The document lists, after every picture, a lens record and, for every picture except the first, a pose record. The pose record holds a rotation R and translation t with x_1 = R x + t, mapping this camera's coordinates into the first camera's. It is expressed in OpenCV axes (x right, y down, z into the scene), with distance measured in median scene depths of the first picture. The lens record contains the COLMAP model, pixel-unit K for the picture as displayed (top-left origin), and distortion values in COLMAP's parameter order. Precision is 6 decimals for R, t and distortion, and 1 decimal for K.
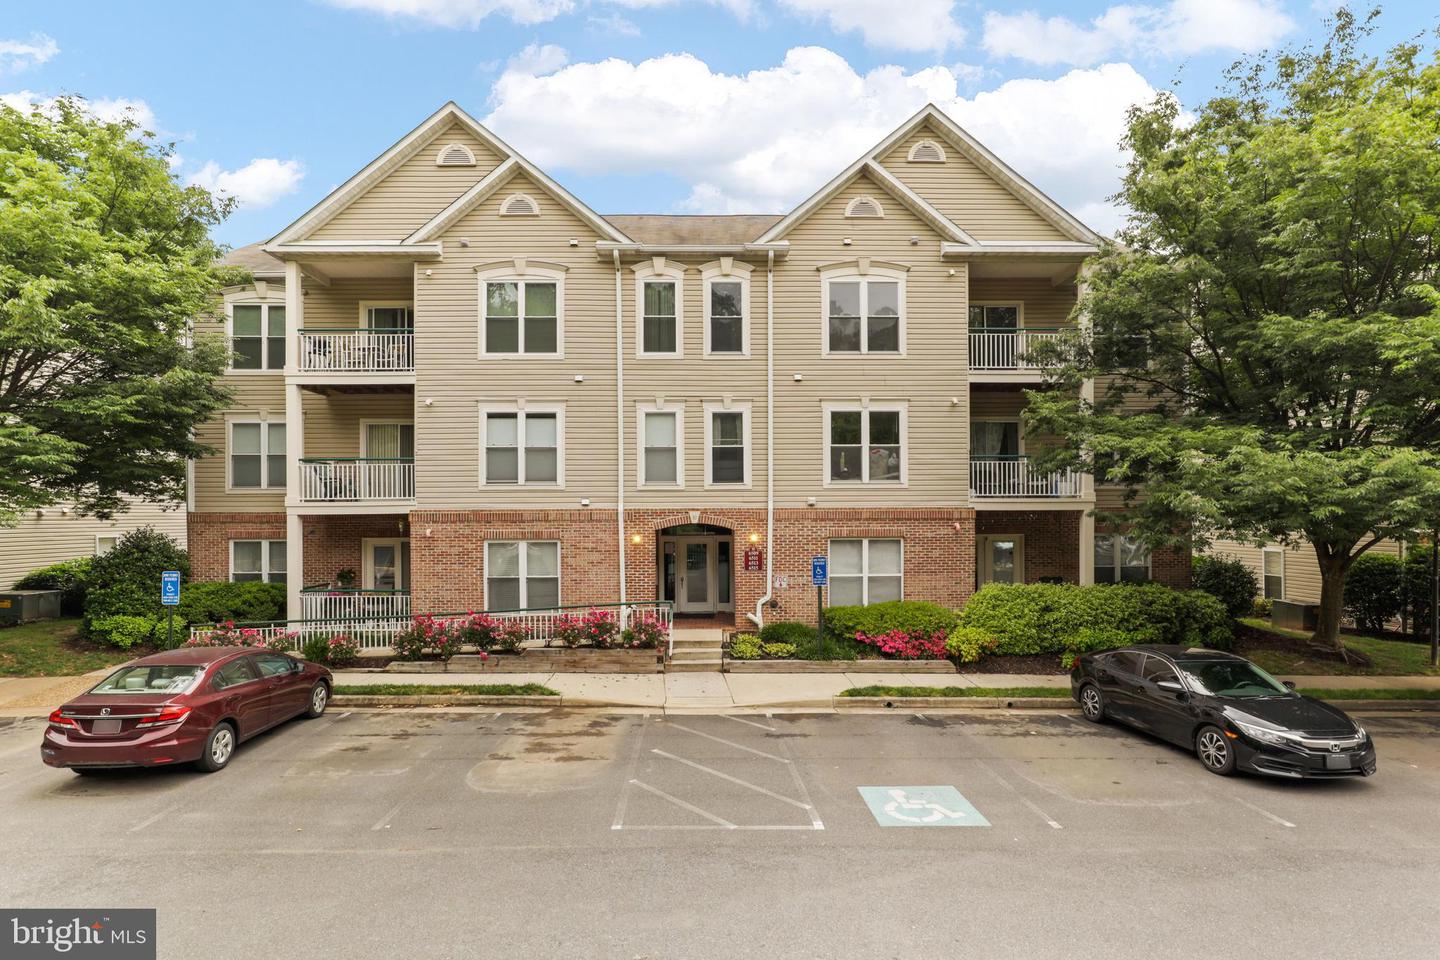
lens RADIAL K [[738.3, 0, 710.9], [0, 738.3, 514.2], [0, 0, 1]] dist [-0.010789, 0.001809]
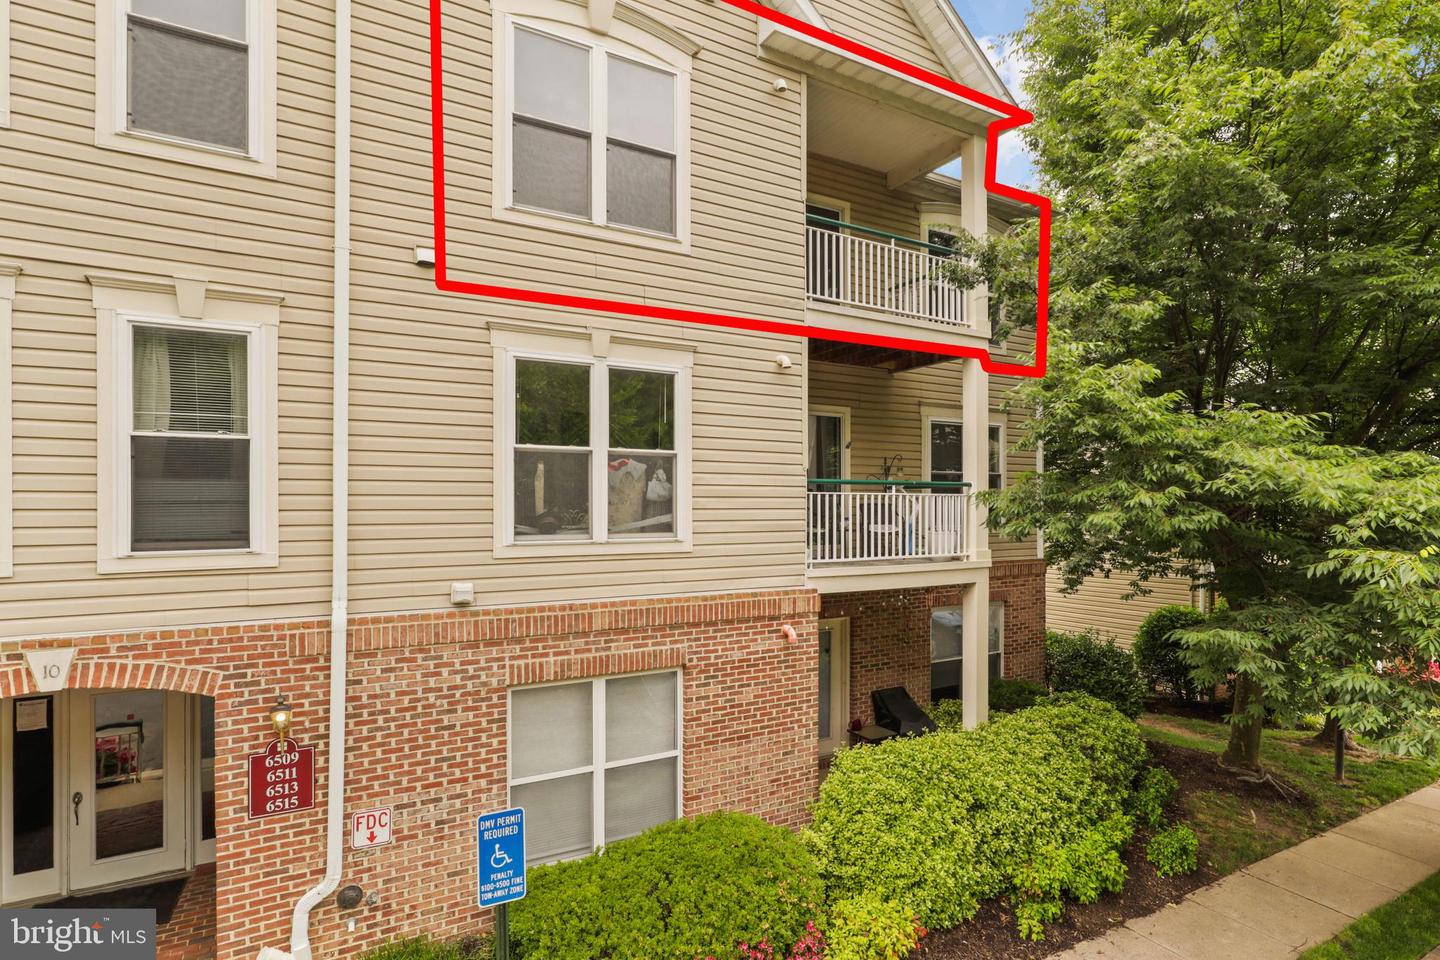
lens RADIAL K [[738.3, 0, 712.0], [0, 738.3, 507.6], [0, 0, 1]] dist [-0.010789, 0.001809]
pose [[0.876448, 0.004120, 0.481479, 0.067463], [-0.002002, 0.999986, -0.004911, -0.059446], [-0.481493, 0.003340, 0.876444, 0.613523]]
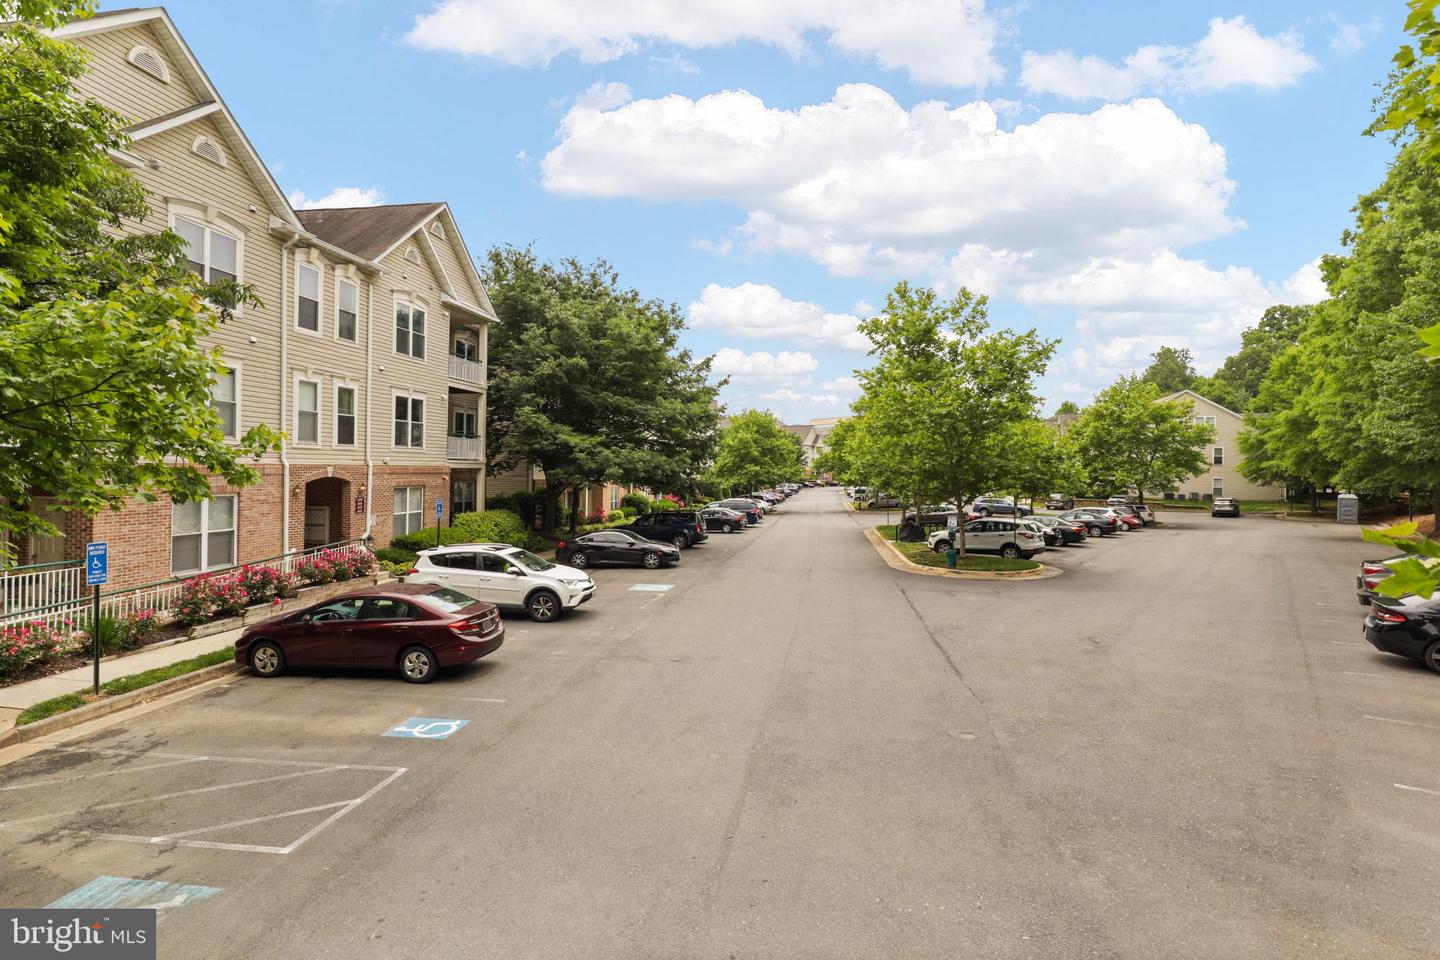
lens RADIAL K [[738.3, 0, 727.4], [0, 738.3, 476.3], [0, 0, 1]] dist [-0.010789, 0.001809]
pose [[0.162271, -0.003048, 0.986742, -1.102191], [-0.020152, 0.999776, 0.006402, -0.009649], [-0.986540, -0.020924, 0.162173, 0.159020]]
